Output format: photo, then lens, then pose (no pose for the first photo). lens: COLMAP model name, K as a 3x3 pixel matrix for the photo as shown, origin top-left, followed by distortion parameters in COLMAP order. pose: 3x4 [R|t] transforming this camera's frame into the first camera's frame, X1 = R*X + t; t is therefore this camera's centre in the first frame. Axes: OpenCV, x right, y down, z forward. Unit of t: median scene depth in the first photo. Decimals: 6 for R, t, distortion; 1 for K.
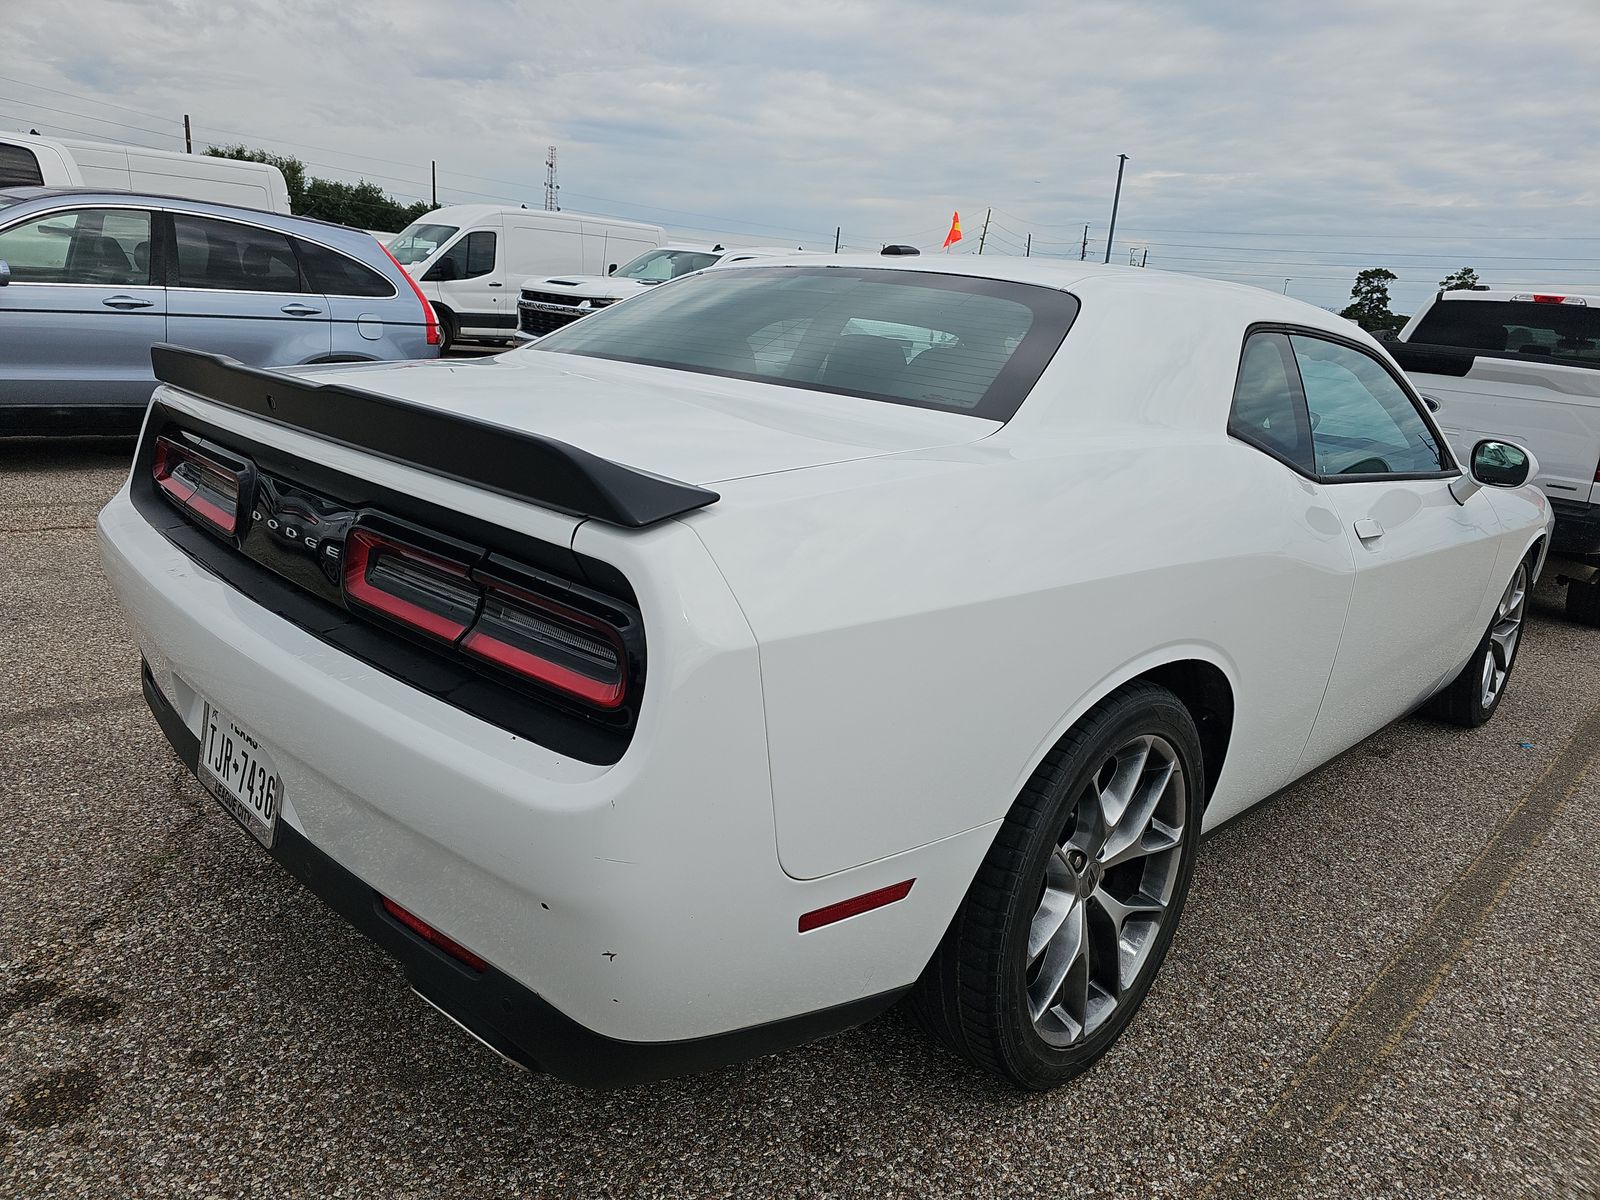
lens RADIAL K [[1174.6, 0, 800.0], [0, 1174.6, 600.0], [0, 0, 1]] dist [0.000488, -0.007600]
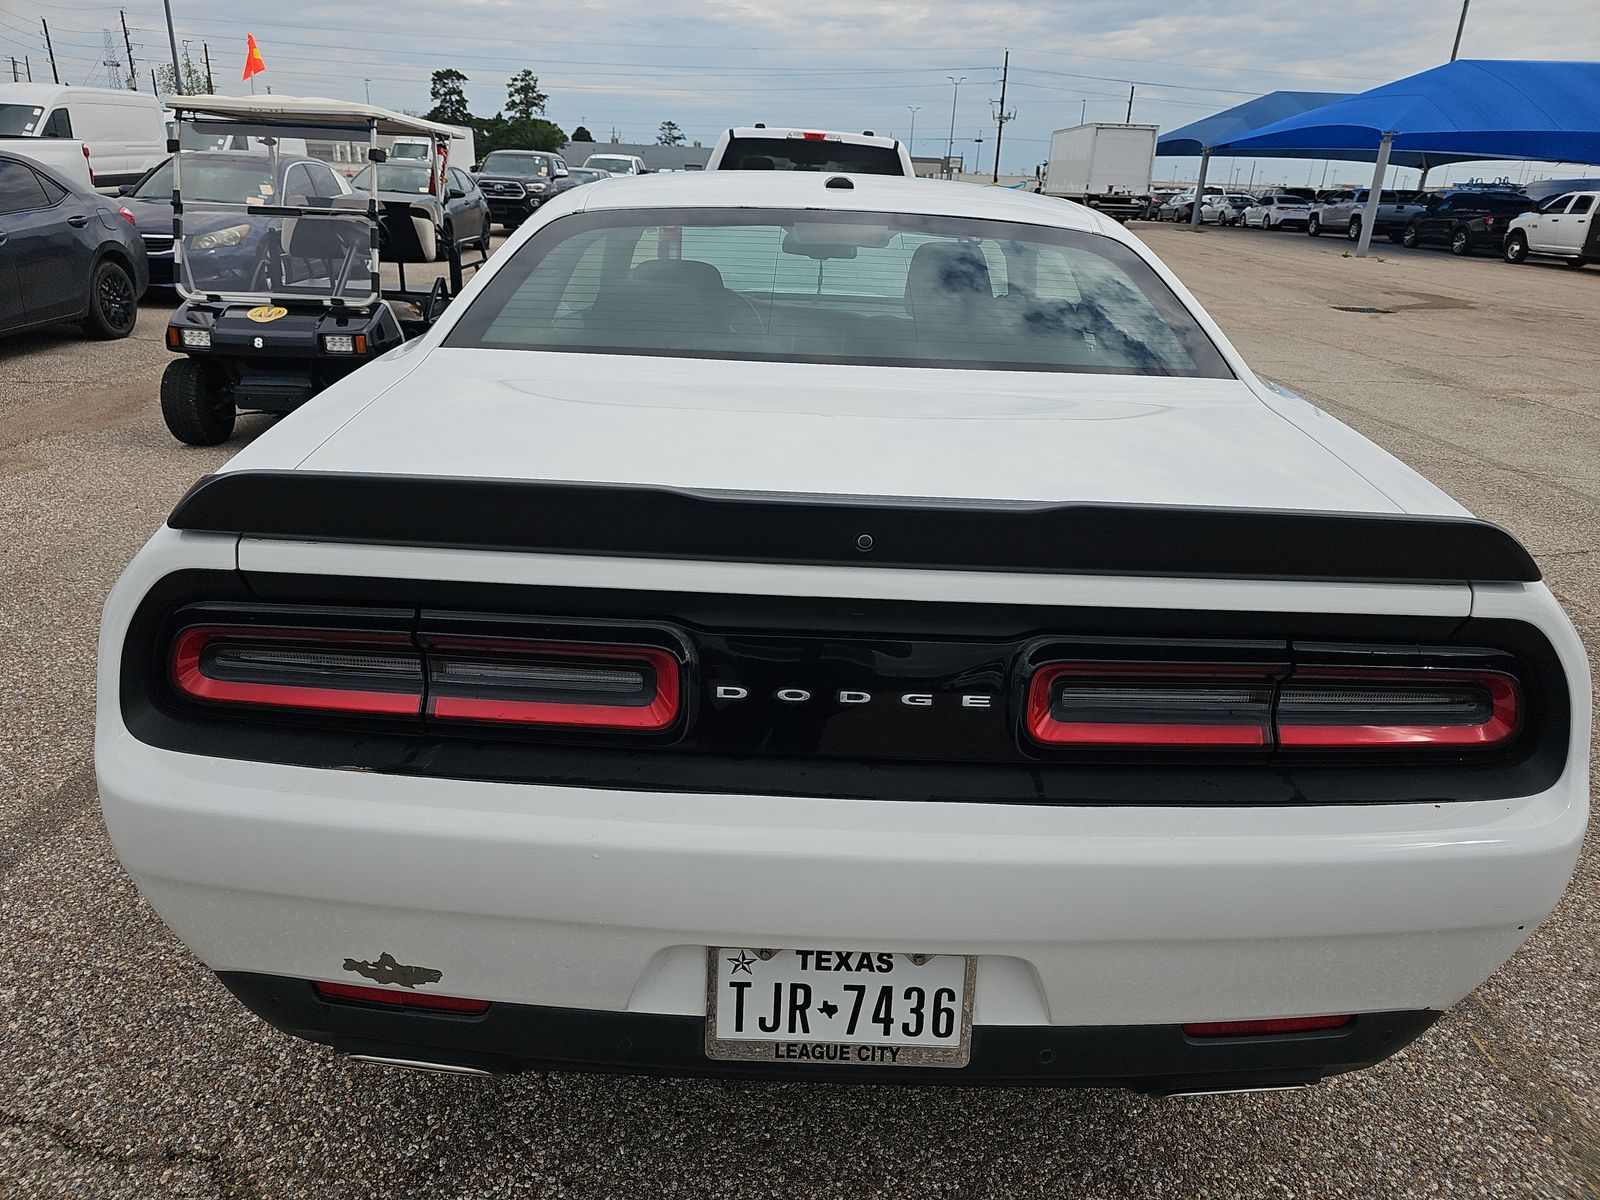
lens RADIAL K [[1174.6, 0, 800.0], [0, 1174.6, 600.0], [0, 0, 1]] dist [0.000488, -0.007600]
pose [[0.680424, -0.291134, 0.672506, -0.287067], [0.173281, 0.955592, 0.238363, -0.090783], [-0.712037, -0.045656, 0.700656, 0.154844]]
